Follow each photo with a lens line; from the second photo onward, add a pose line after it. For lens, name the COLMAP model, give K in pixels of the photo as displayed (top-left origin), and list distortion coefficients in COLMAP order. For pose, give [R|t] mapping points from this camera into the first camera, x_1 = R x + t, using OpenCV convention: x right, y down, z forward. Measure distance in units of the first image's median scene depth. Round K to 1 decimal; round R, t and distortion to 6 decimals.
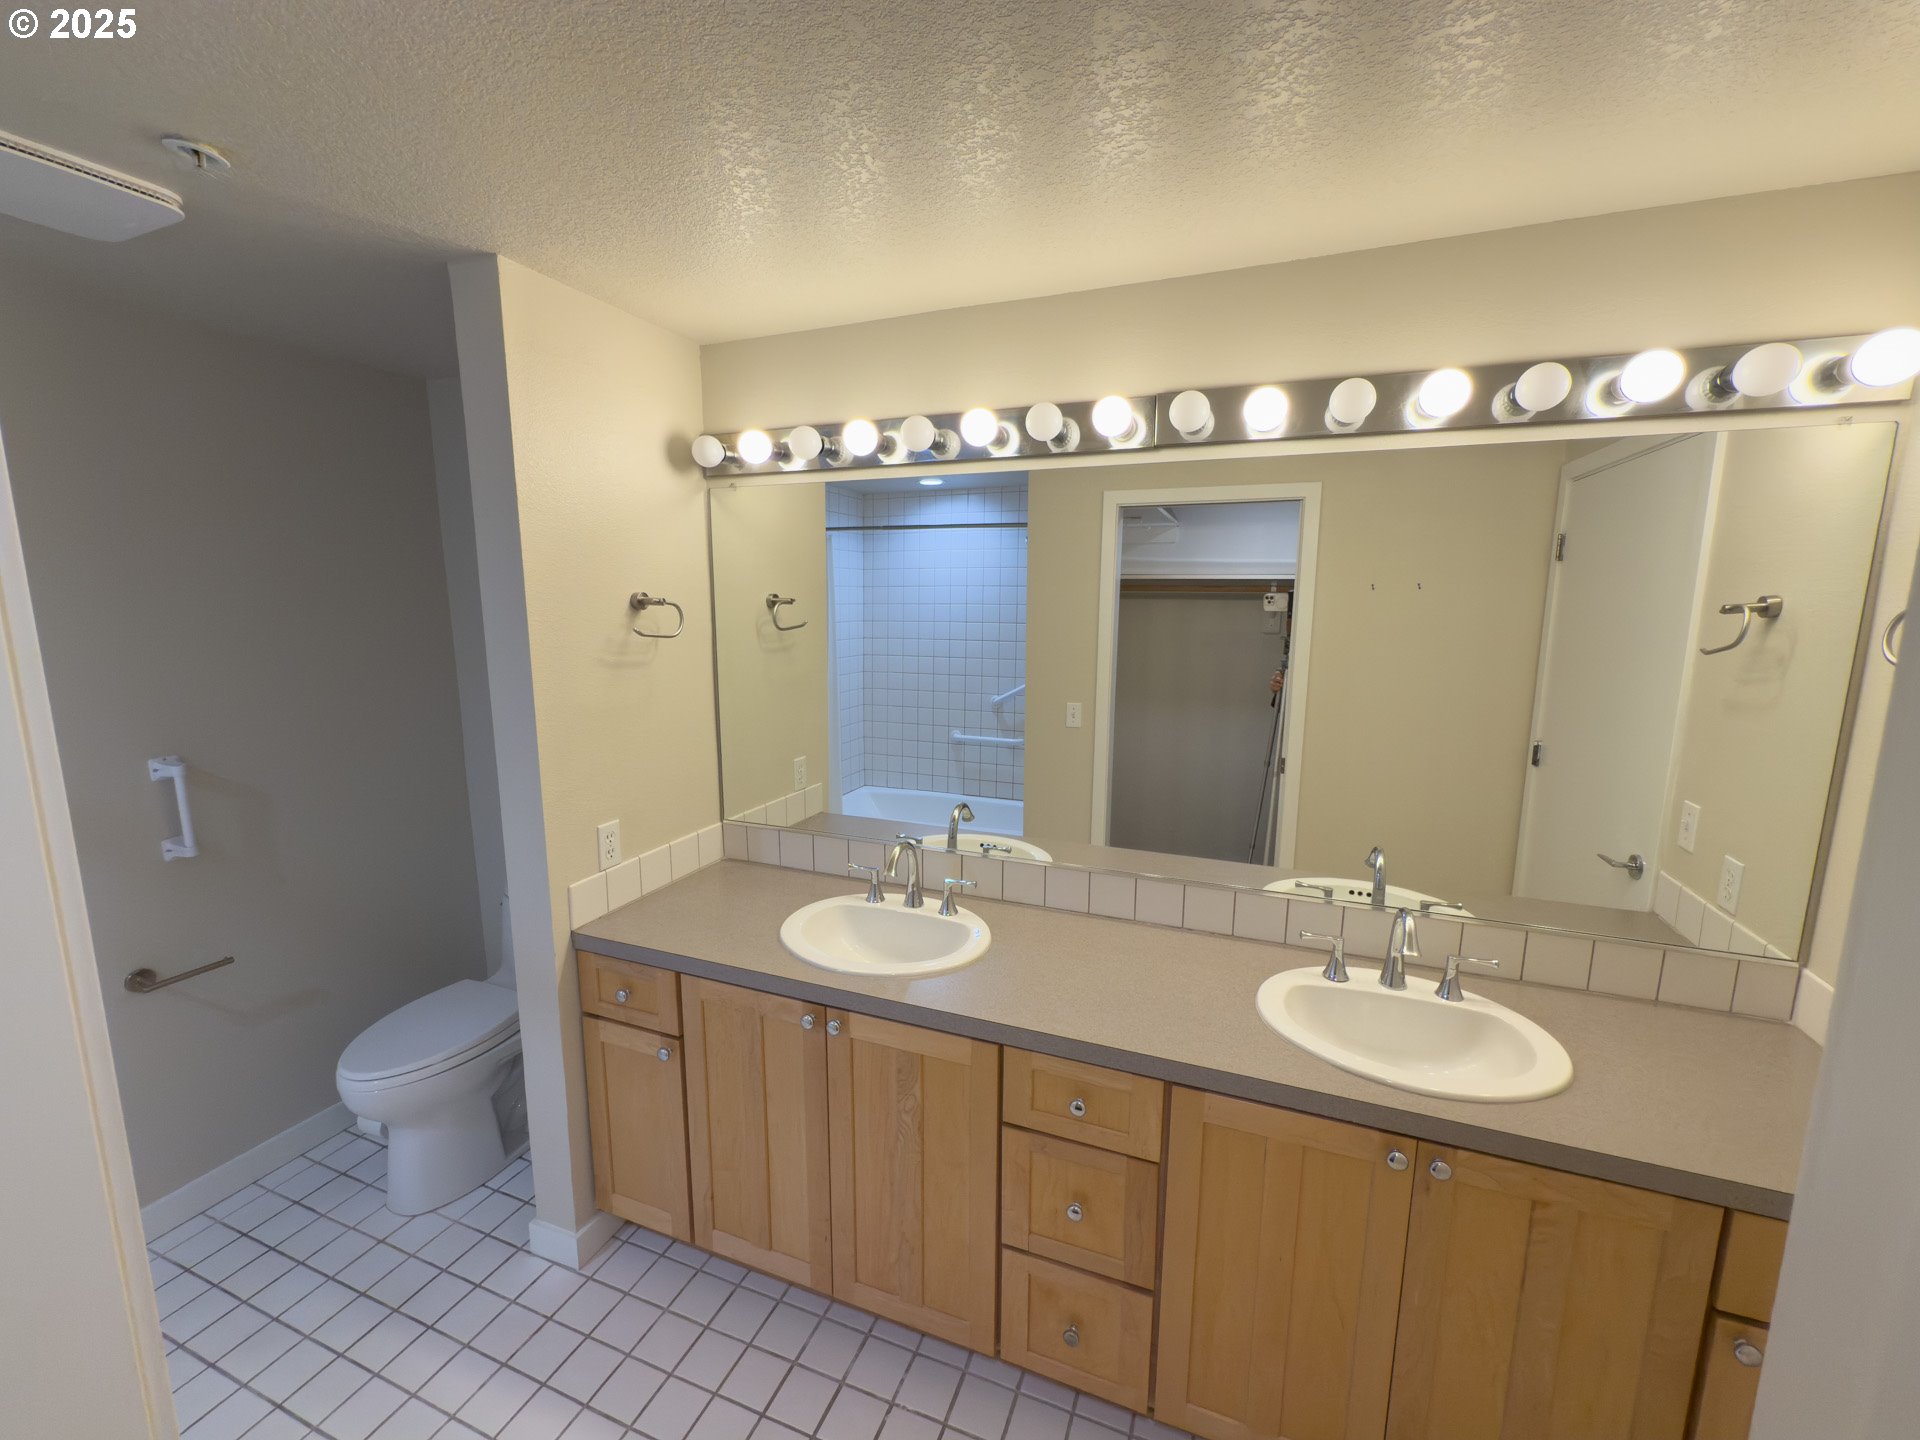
lens RADIAL K [[766.8, 0, 959.5], [0, 766.8, 714.6], [0, 0, 1]] dist [0.000136, 0.000094]
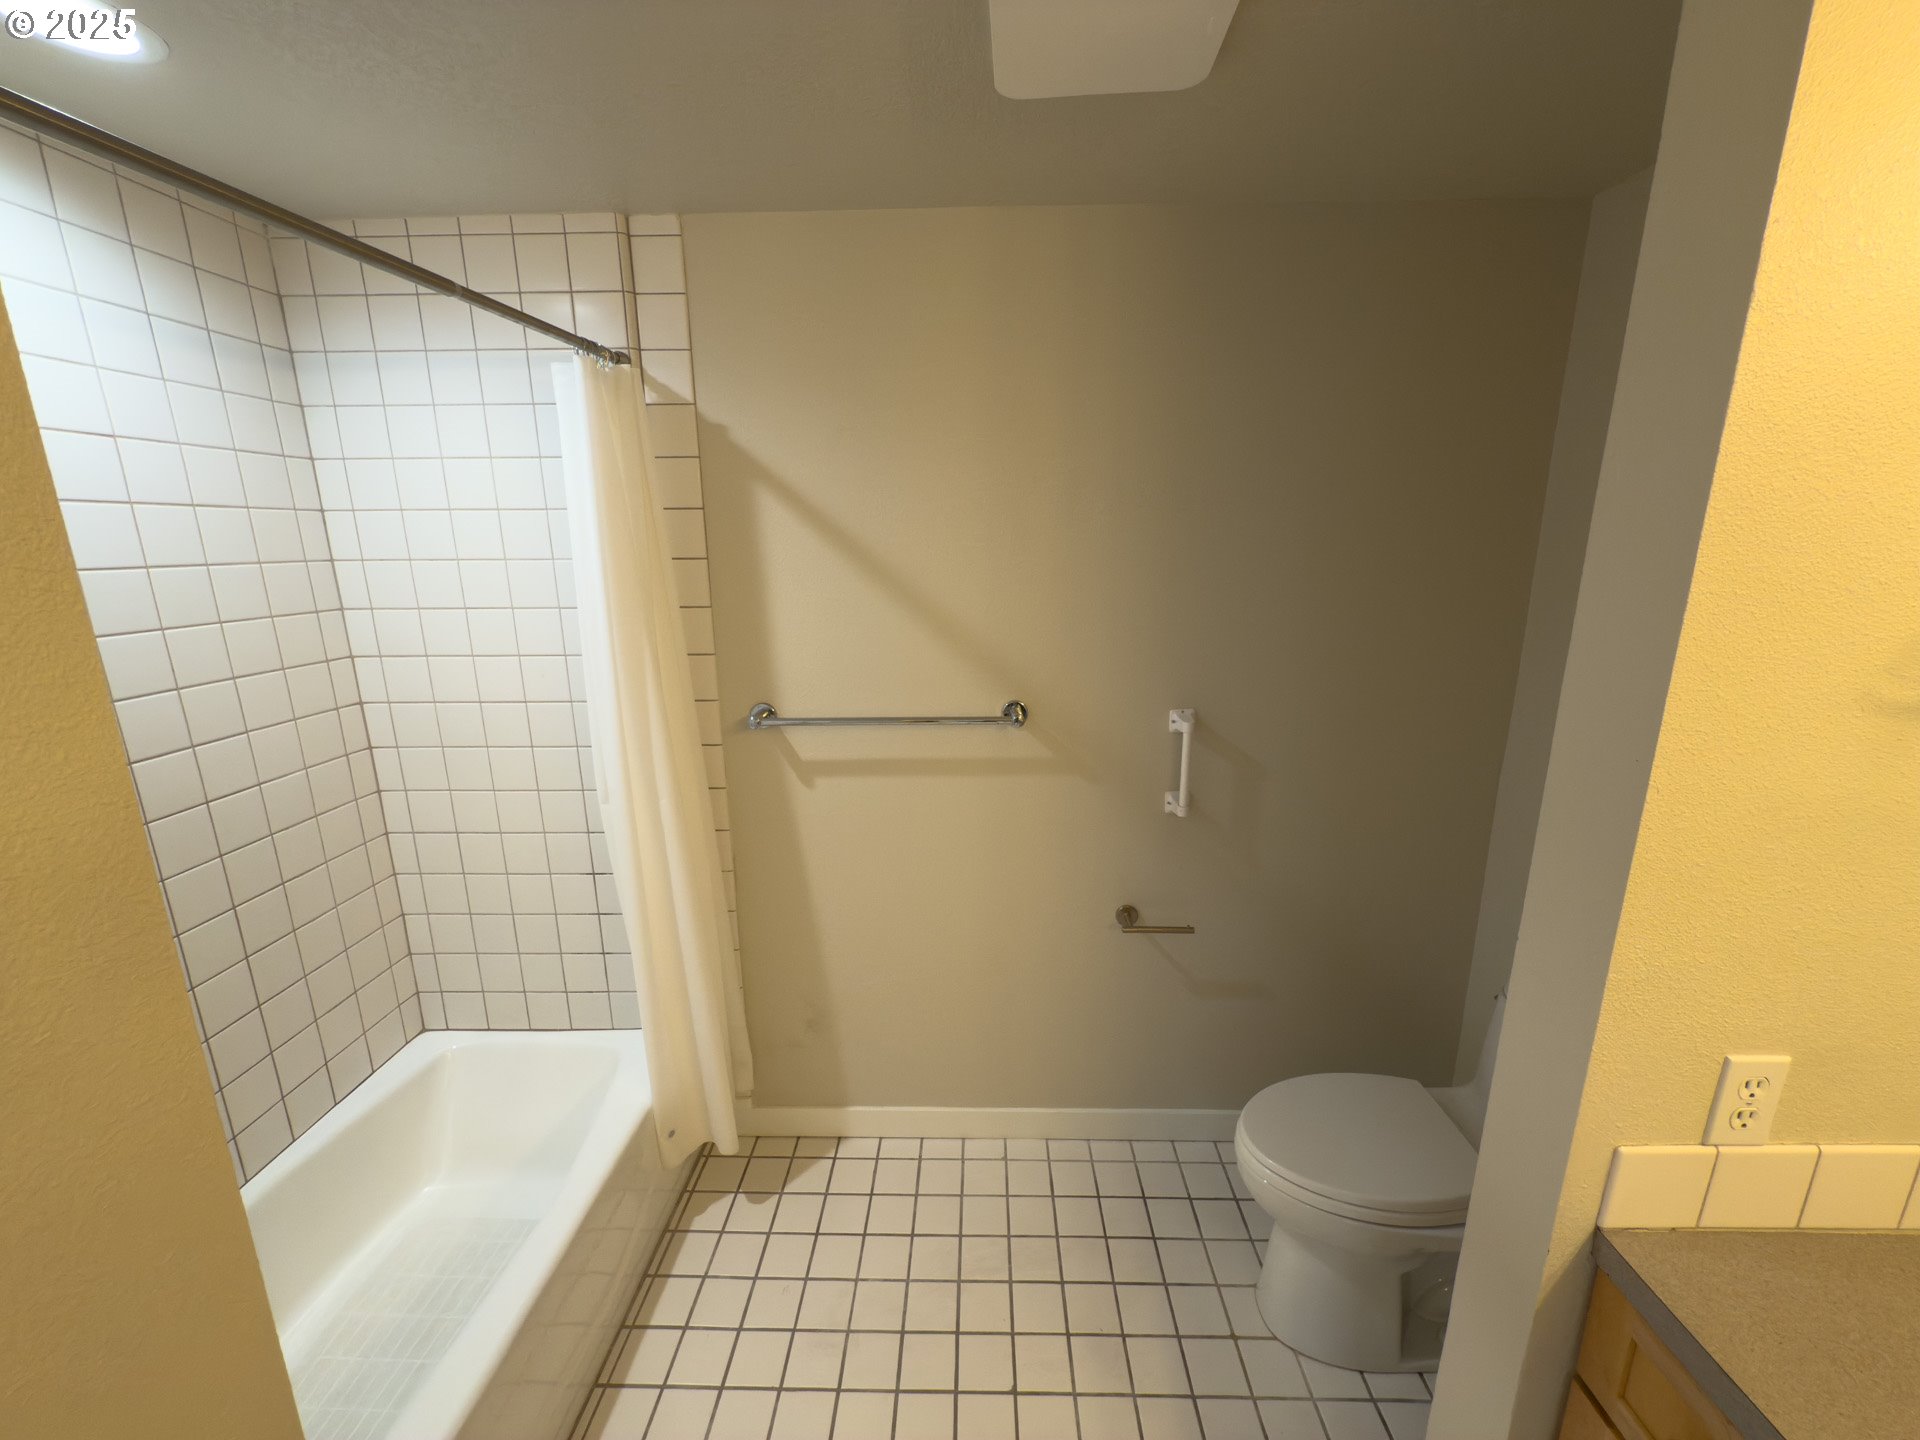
lens RADIAL K [[766.8, 0, 958.4], [0, 766.8, 723.9], [0, 0, 1]] dist [0.000136, 0.000094]
pose [[0.334217, 0.216640, -0.917260, -0.245903], [-0.135294, 0.974173, 0.180785, -0.061385], [0.932735, 0.063678, 0.354895, 0.396967]]
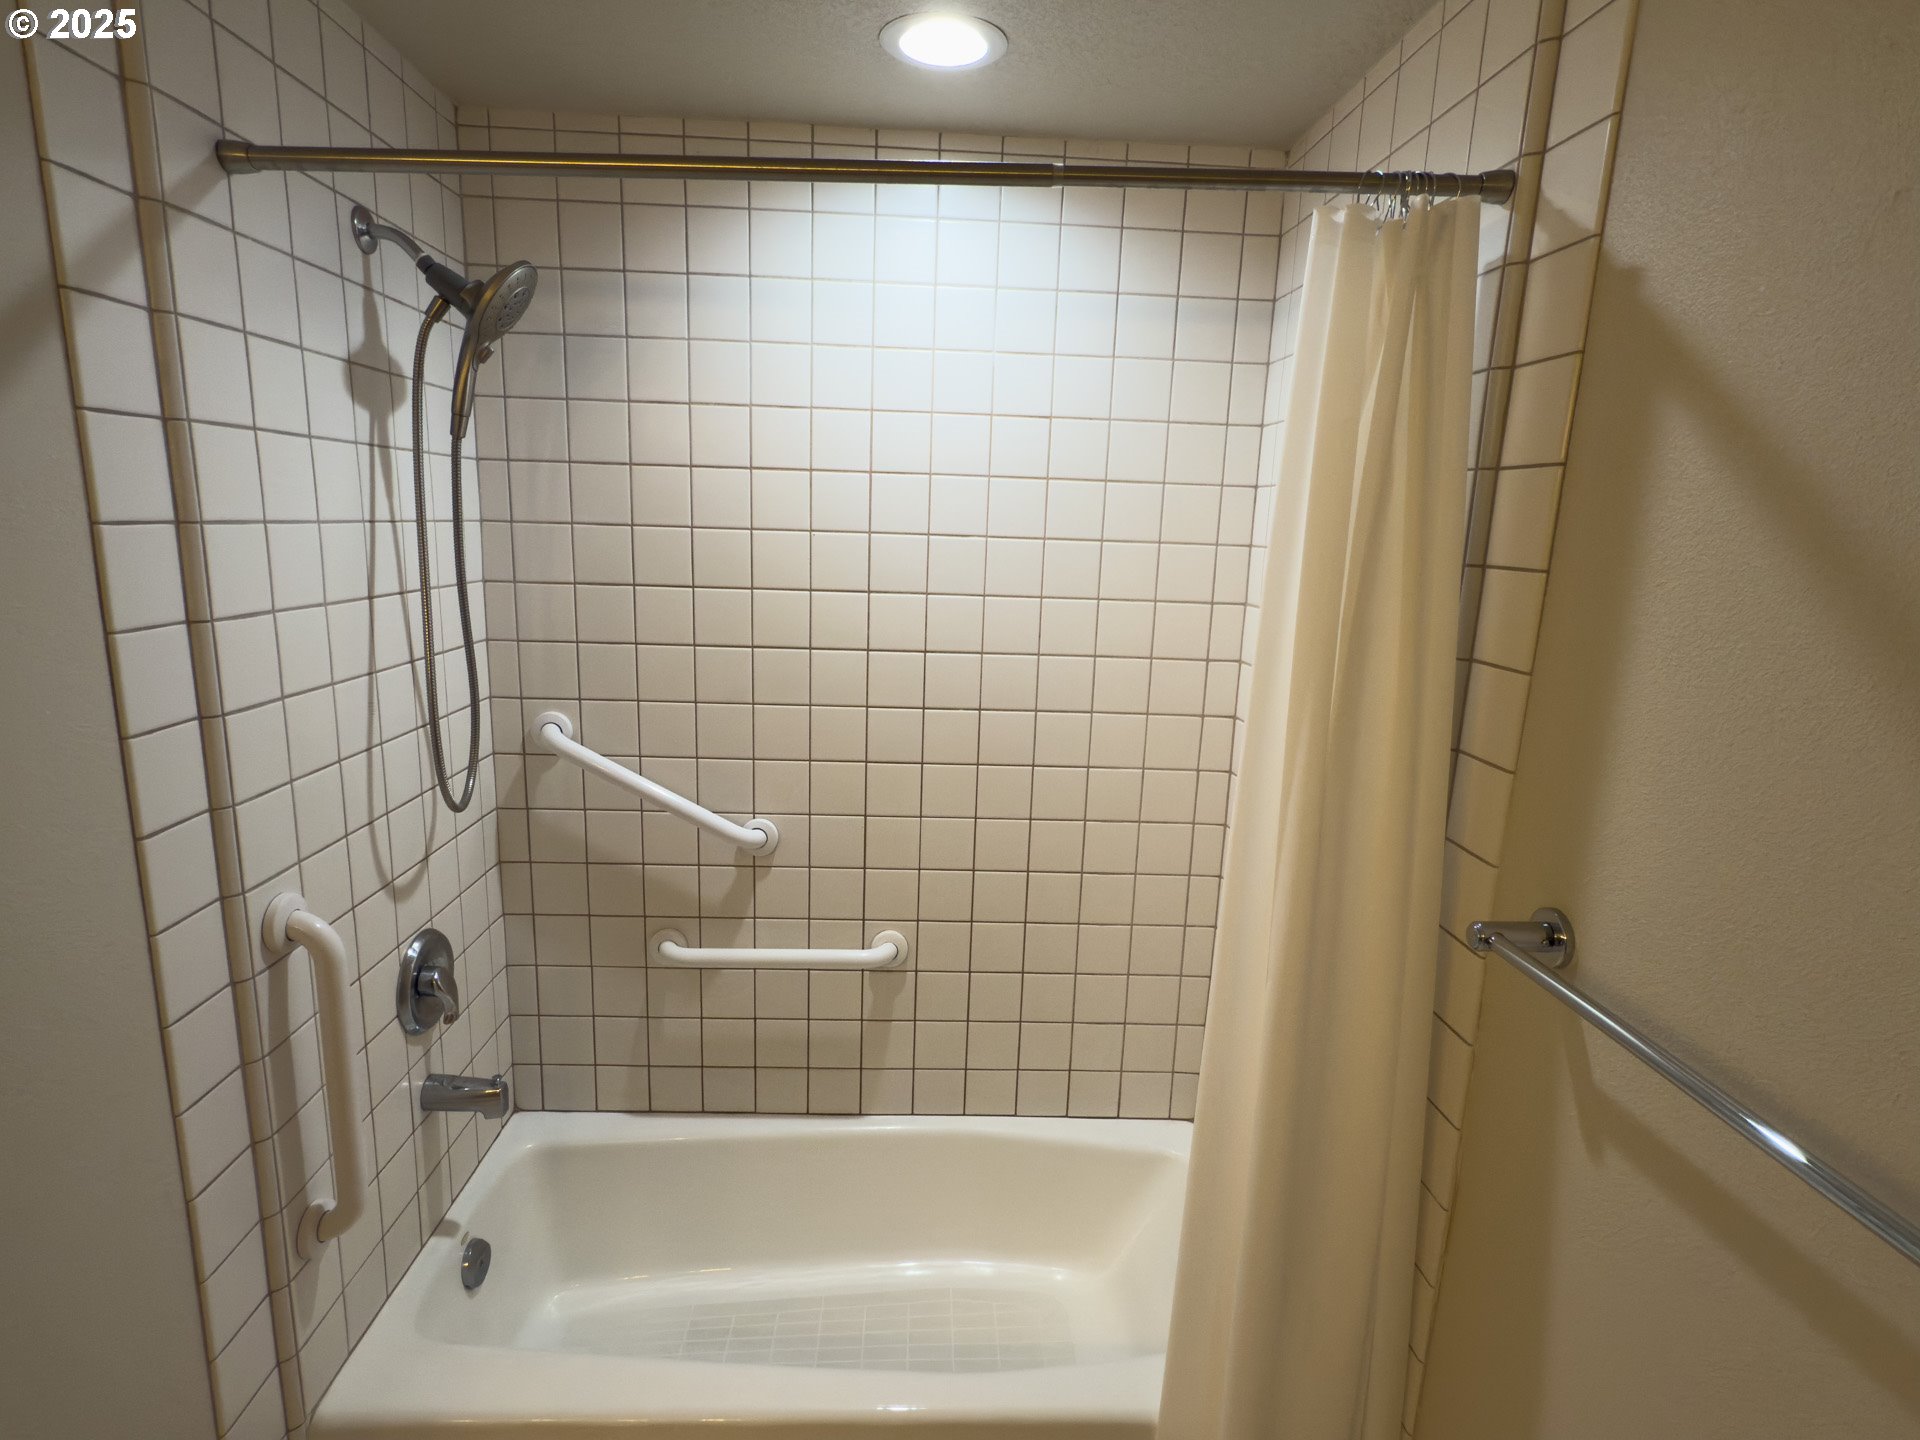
lens RADIAL K [[970.9, 0, 962.8], [0, 970.9, 726.9], [0, 0, 1]] dist [-0.000411, -0.000848]
pose [[-0.903175, 0.052881, -0.426002, -0.714399], [-0.105093, 0.934945, 0.338869, -0.116818], [0.416208, 0.350829, -0.838862, 0.784186]]
